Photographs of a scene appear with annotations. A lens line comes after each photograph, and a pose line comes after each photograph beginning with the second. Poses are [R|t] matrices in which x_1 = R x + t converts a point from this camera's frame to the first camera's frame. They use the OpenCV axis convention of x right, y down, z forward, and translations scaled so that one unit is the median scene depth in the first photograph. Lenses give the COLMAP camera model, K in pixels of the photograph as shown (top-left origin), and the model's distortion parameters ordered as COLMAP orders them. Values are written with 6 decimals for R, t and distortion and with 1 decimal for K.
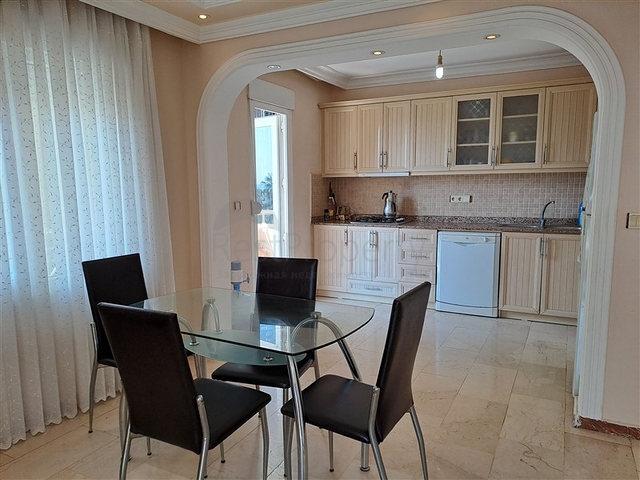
lens RADIAL K [[463.1, 0, 311.1], [0, 463.1, 249.4], [0, 0, 1]] dist [0.084657, -0.158378]
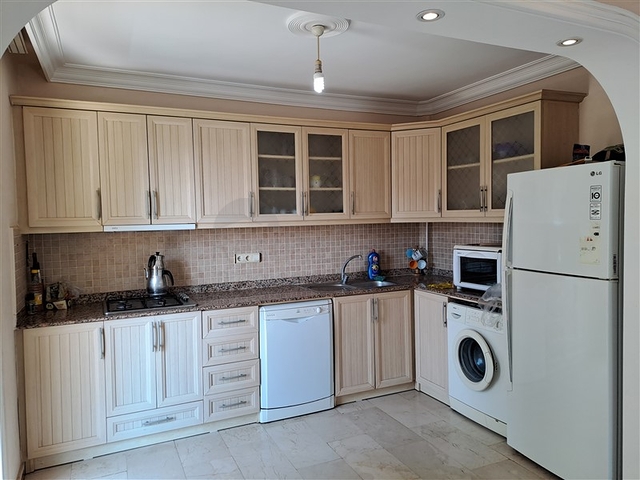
lens RADIAL K [[468.6, 0, 316.4], [0, 468.6, 235.9], [0, 0, 1]] dist [0.082307, -0.094255]
pose [[0.609286, -0.034090, 0.792217, -0.227986], [0.126442, 0.990469, -0.054625, -0.095226], [-0.782805, 0.133452, 0.607789, 0.484084]]
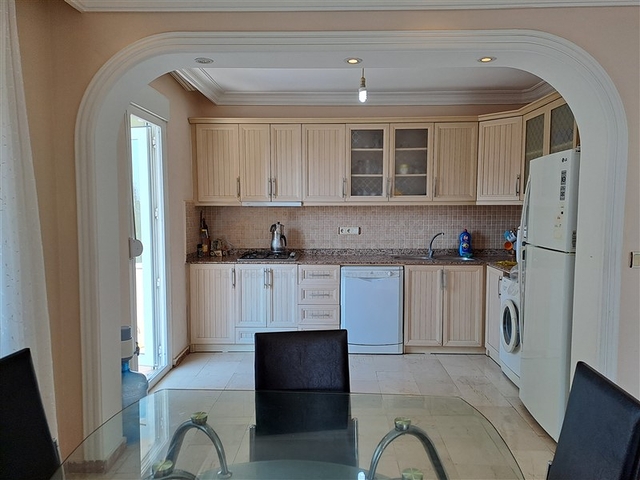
lens RADIAL K [[467.7, 0, 319.5], [0, 467.7, 244.5], [0, 0, 1]] dist [0.078878, -0.085709]
pose [[0.896277, -0.026138, 0.442725, -0.172114], [0.053769, 0.997302, -0.049974, -0.038252], [-0.440224, 0.068596, 0.895264, 0.184733]]
